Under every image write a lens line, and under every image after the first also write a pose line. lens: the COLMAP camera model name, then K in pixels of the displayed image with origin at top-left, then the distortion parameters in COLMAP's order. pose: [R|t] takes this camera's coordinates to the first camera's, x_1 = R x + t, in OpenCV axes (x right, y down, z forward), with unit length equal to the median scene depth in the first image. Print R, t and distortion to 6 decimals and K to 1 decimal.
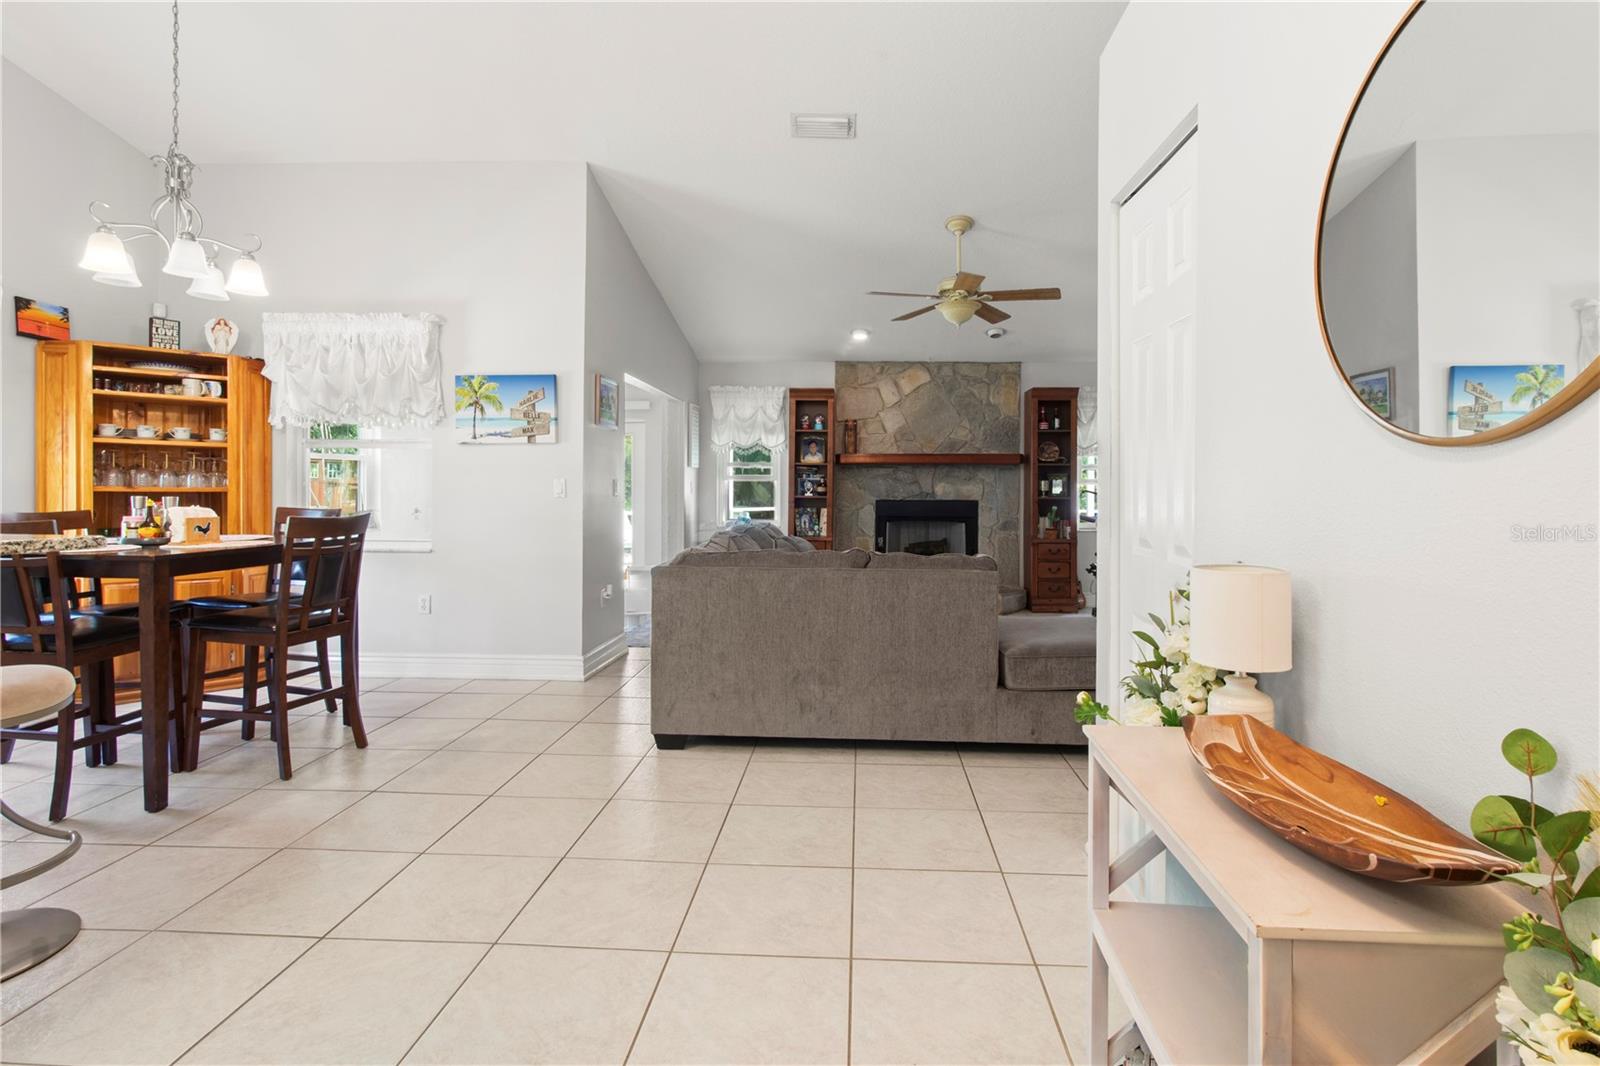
lens RADIAL K [[783.5, 0, 818.1], [0, 783.5, 482.4], [0, 0, 1]] dist [-0.000890, 0.000001]
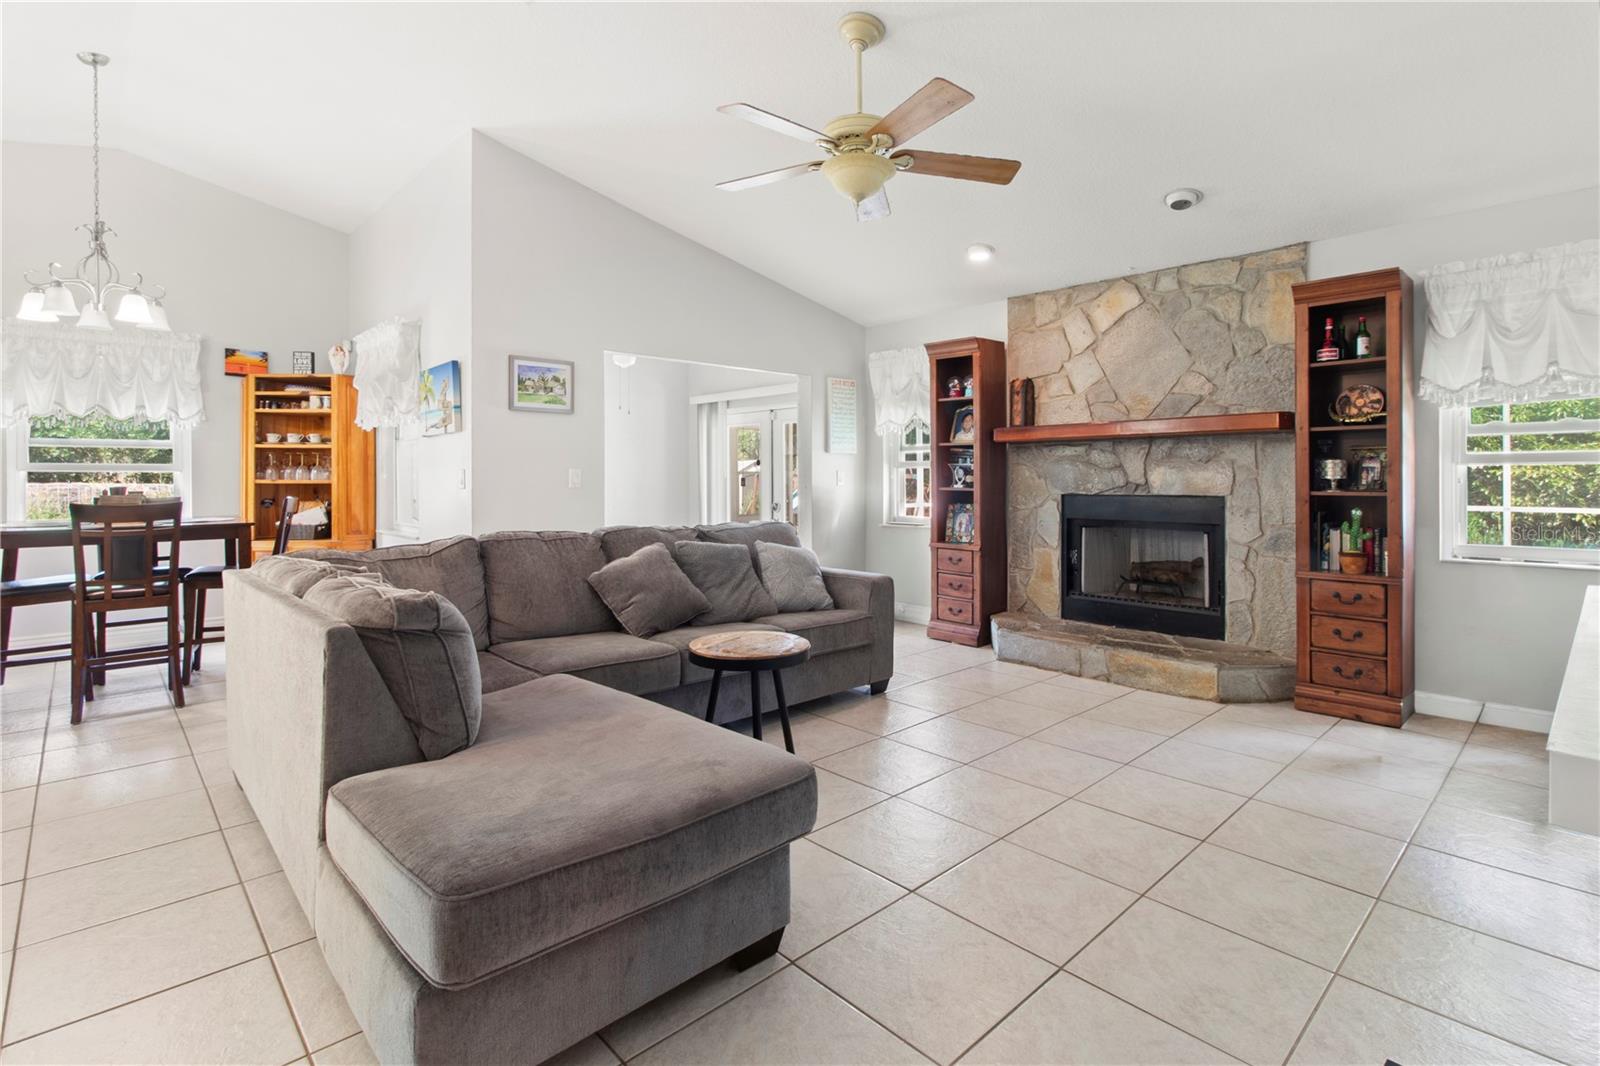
lens RADIAL K [[770.5, 0, 799.6], [0, 770.5, 475.7], [0, 0, 1]] dist [-0.000741, -0.000308]
pose [[0.718997, -0.008699, -0.694959, 0.389755], [0.009878, 0.999949, -0.002297, 0.005891], [0.694943, -0.005213, 0.719046, 0.387513]]
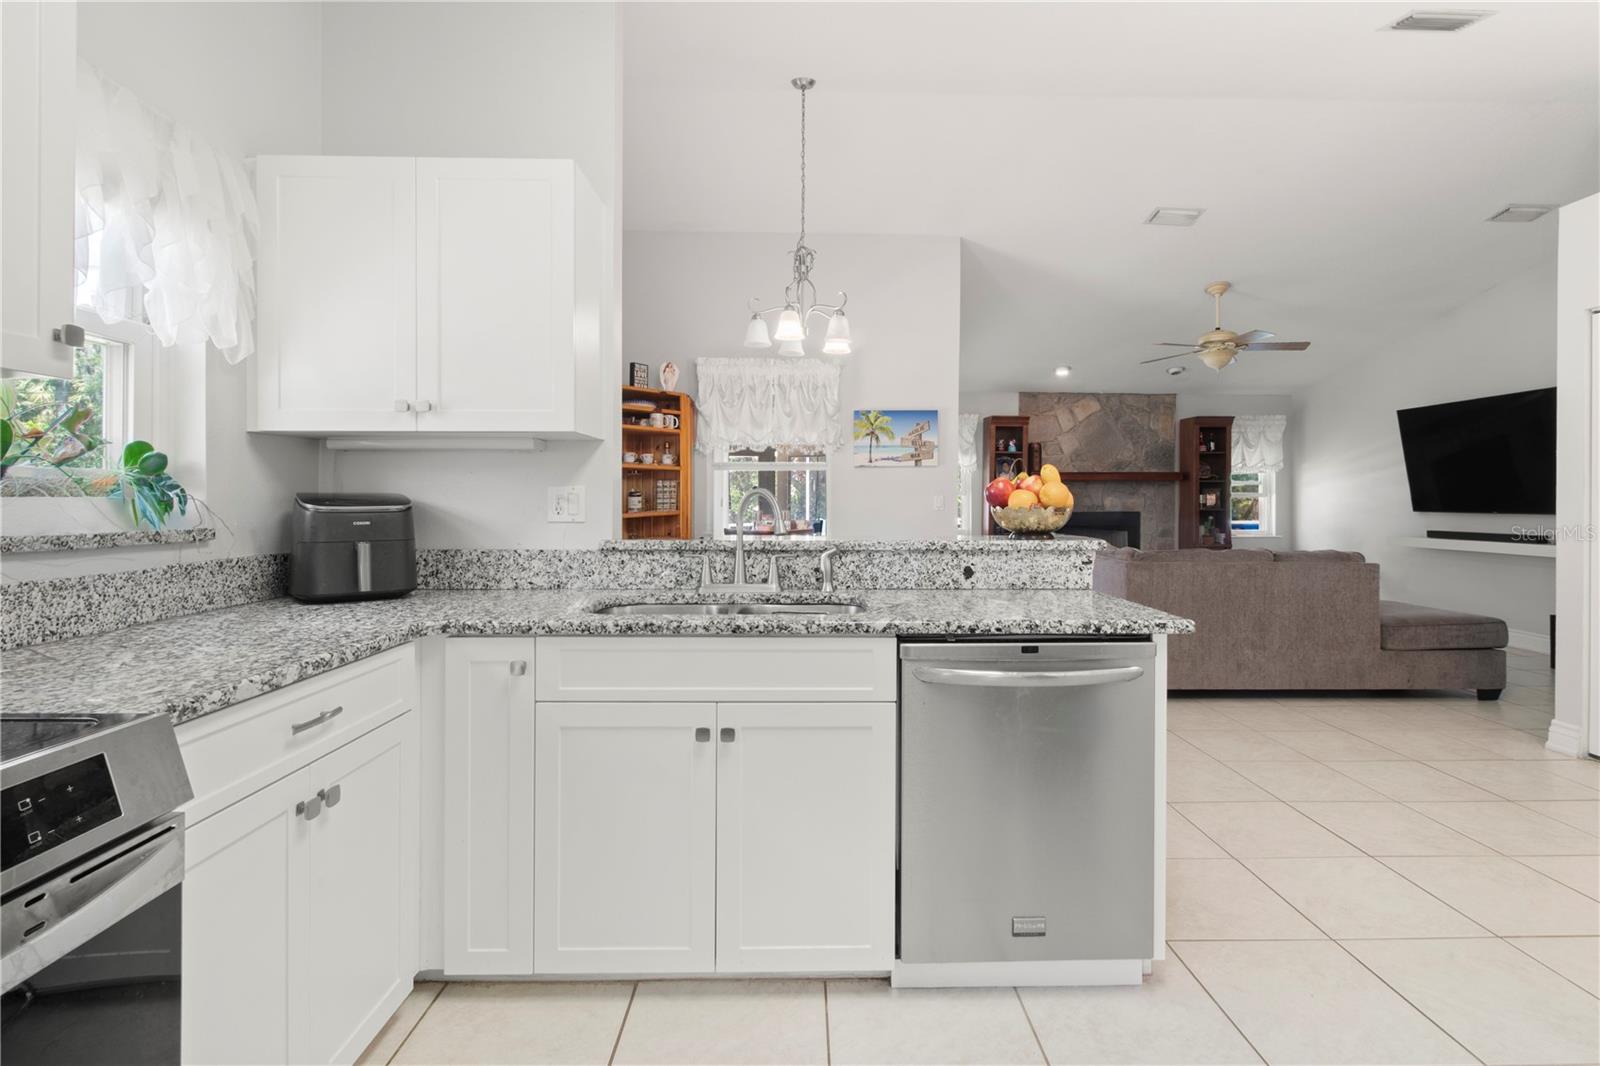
lens RADIAL K [[760.3, 0, 819.8], [0, 760.3, 497.8], [0, 0, 1]] dist [0.000063, 0.000181]
pose [[0.997364, -0.004138, 0.072441, -0.374066], [0.003934, 0.999988, 0.002955, -0.002905], [-0.072452, -0.002662, 0.997368, -0.107685]]
